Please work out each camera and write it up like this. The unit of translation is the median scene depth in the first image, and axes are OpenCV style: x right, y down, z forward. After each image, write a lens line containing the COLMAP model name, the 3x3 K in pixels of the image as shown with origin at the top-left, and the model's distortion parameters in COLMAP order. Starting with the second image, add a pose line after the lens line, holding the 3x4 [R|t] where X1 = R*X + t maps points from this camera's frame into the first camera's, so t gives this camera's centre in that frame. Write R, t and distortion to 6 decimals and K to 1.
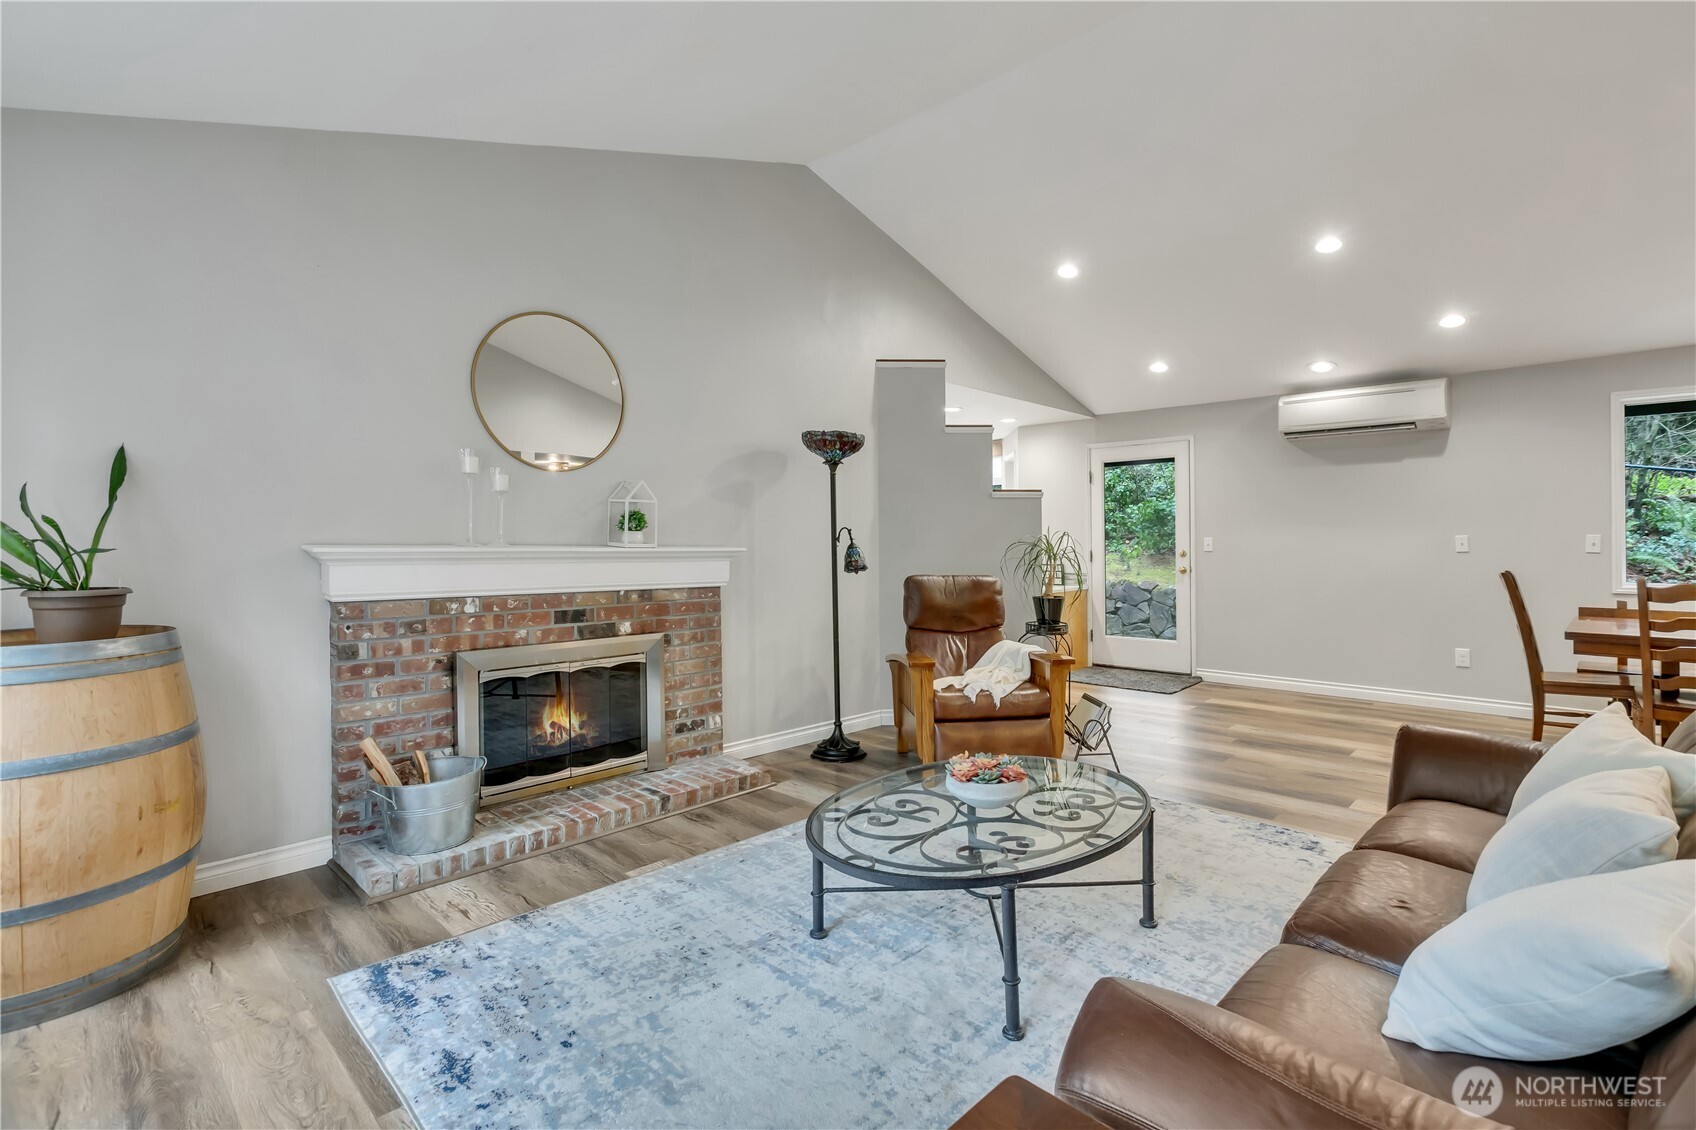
lens RADIAL K [[798.8, 0, 852.0], [0, 798.8, 540.3], [0, 0, 1]] dist [0.000612, 0.000249]
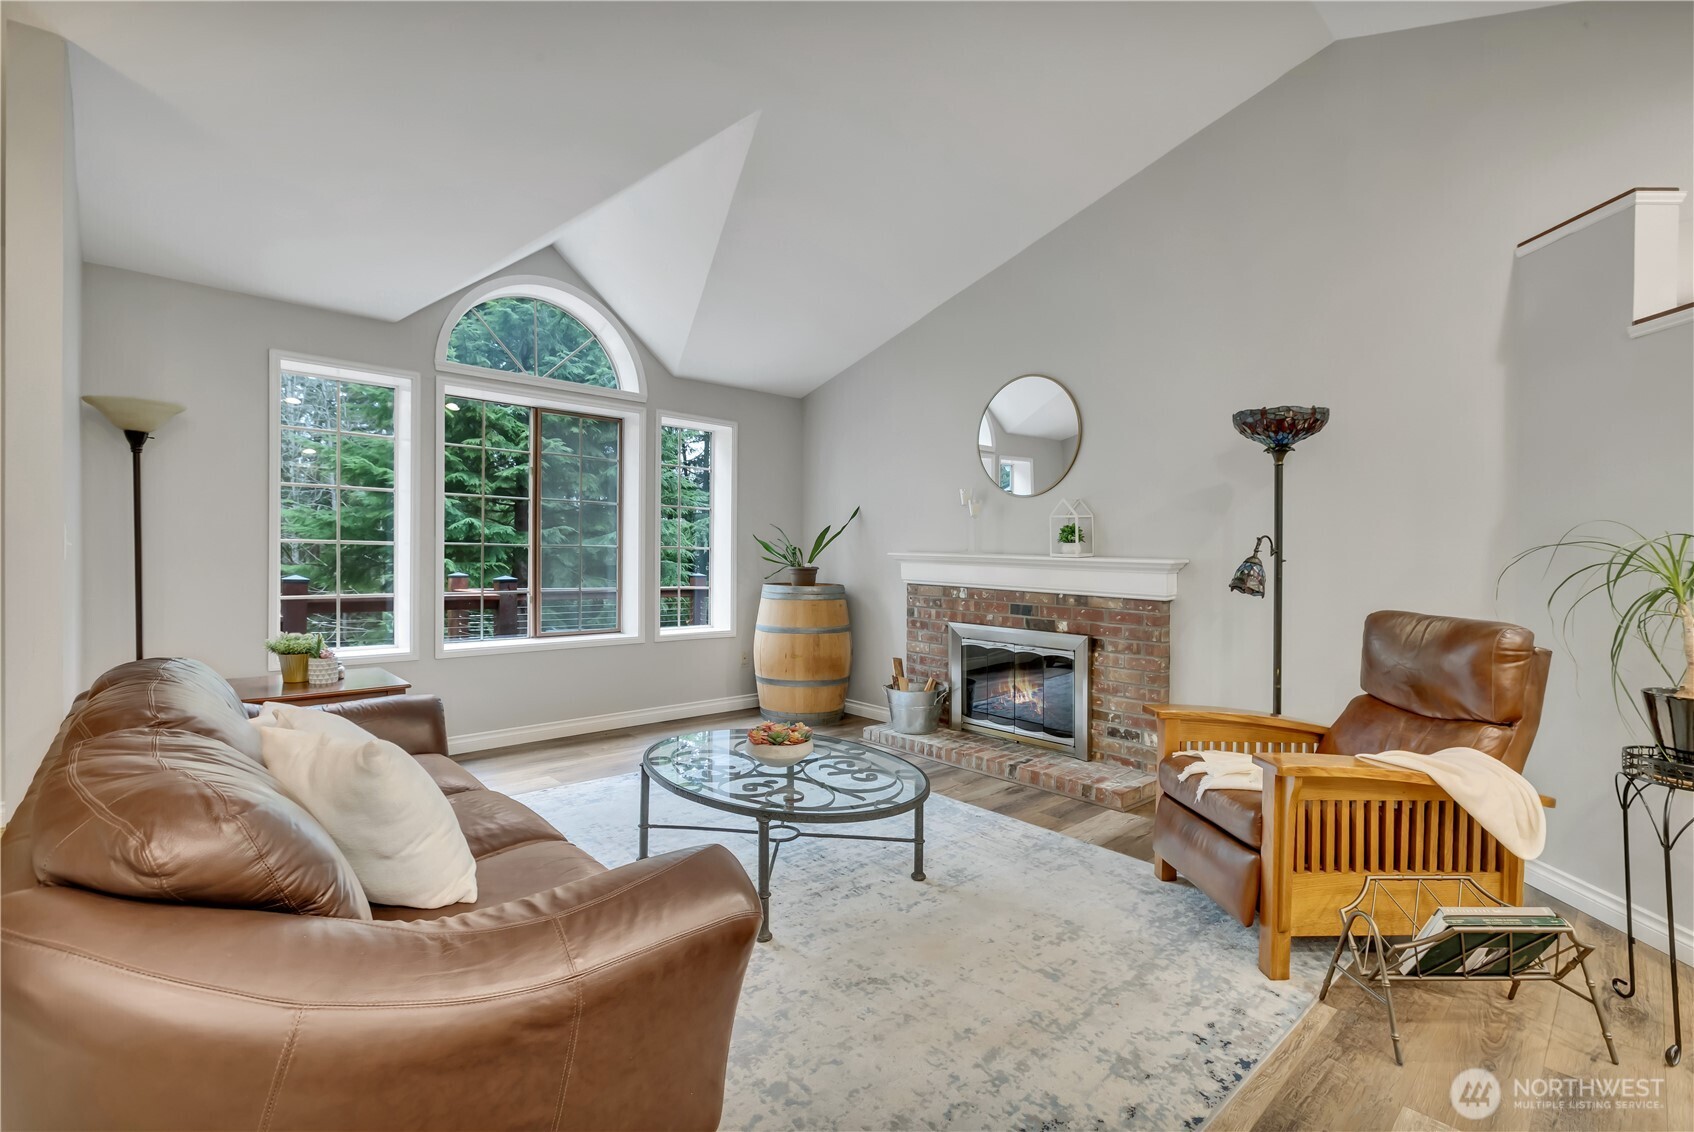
lens RADIAL K [[754.9, 0, 847.0], [0, 754.9, 566.0], [0, 0, 1]] dist [-0.002144, -0.000736]
pose [[-0.051938, 0.015441, -0.998531, 0.782877], [-0.018606, 0.999692, 0.016427, 0.009293], [0.998477, 0.019432, -0.051634, 0.702102]]
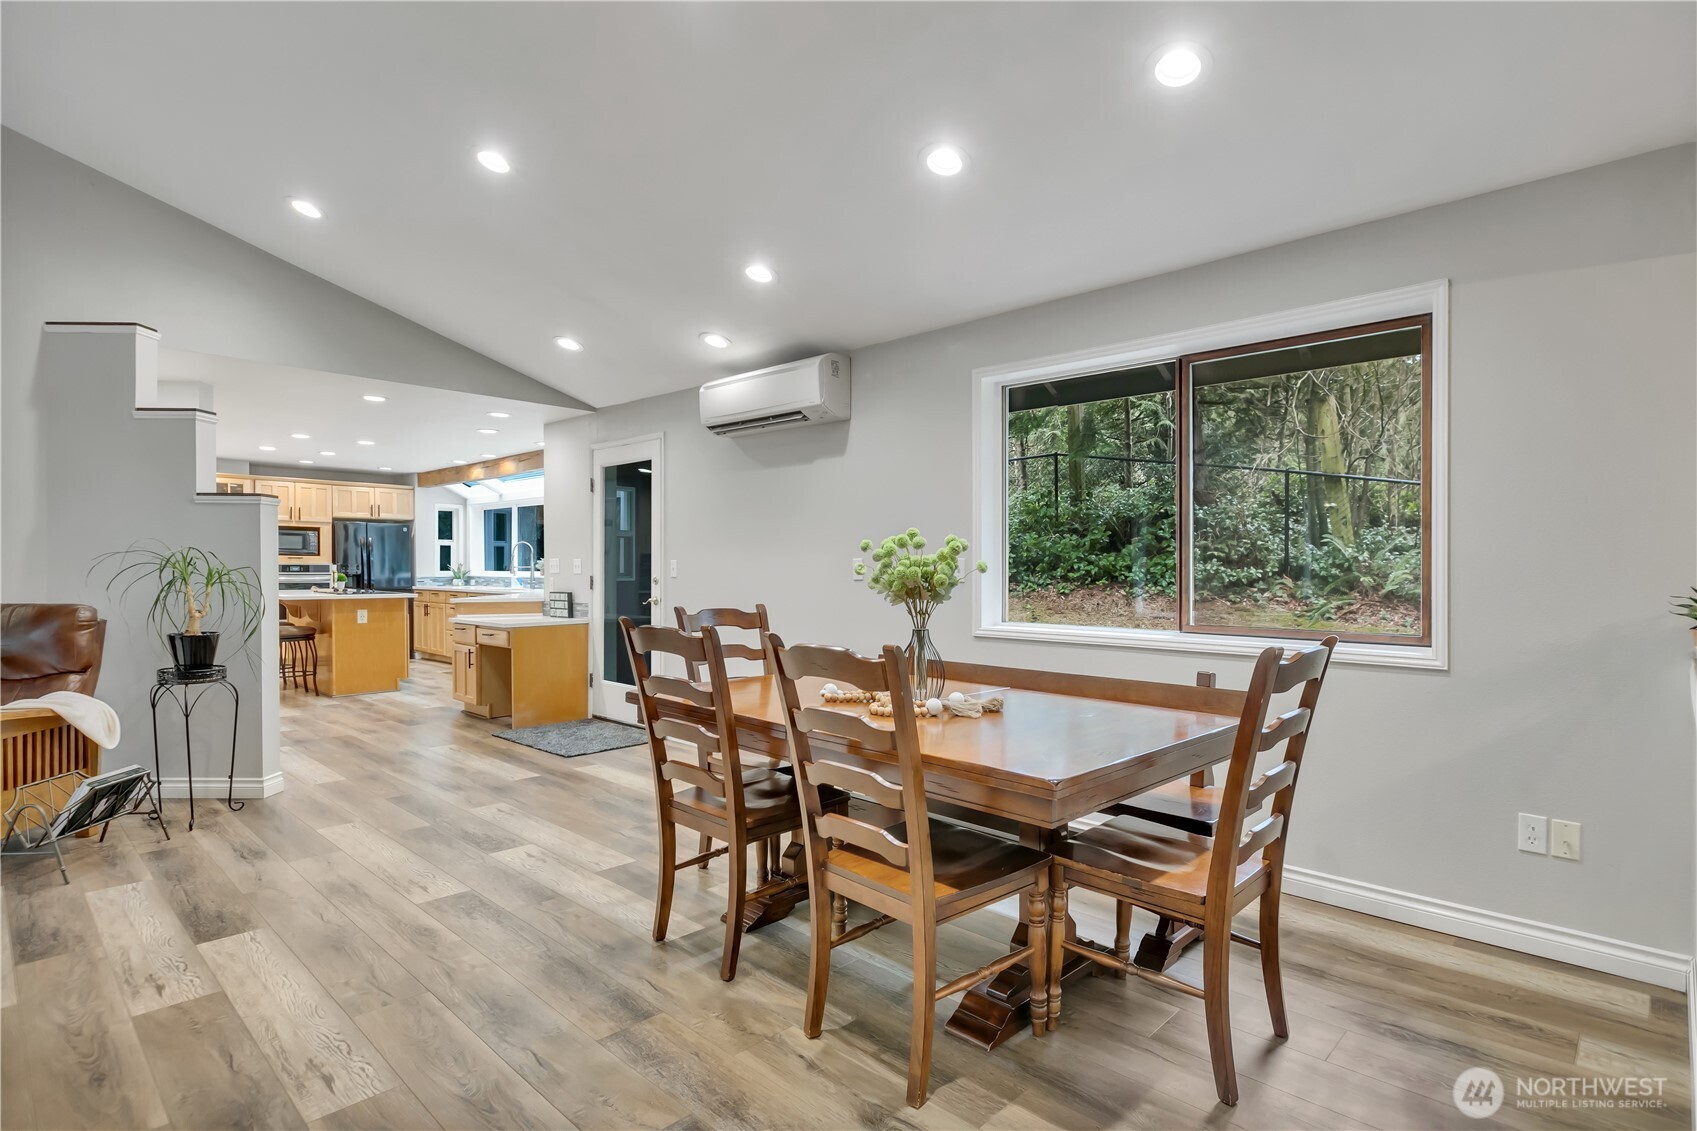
lens RADIAL K [[858.0, 0, 848.5], [0, 858.0, 565.5], [0, 0, 1]] dist [-0.004026, -0.001217]
pose [[0.999933, 0.010032, -0.005814, 1.046746], [-0.010036, 0.999949, -0.000725, 0.001776], [0.005806, 0.000783, 0.999983, 0.234726]]
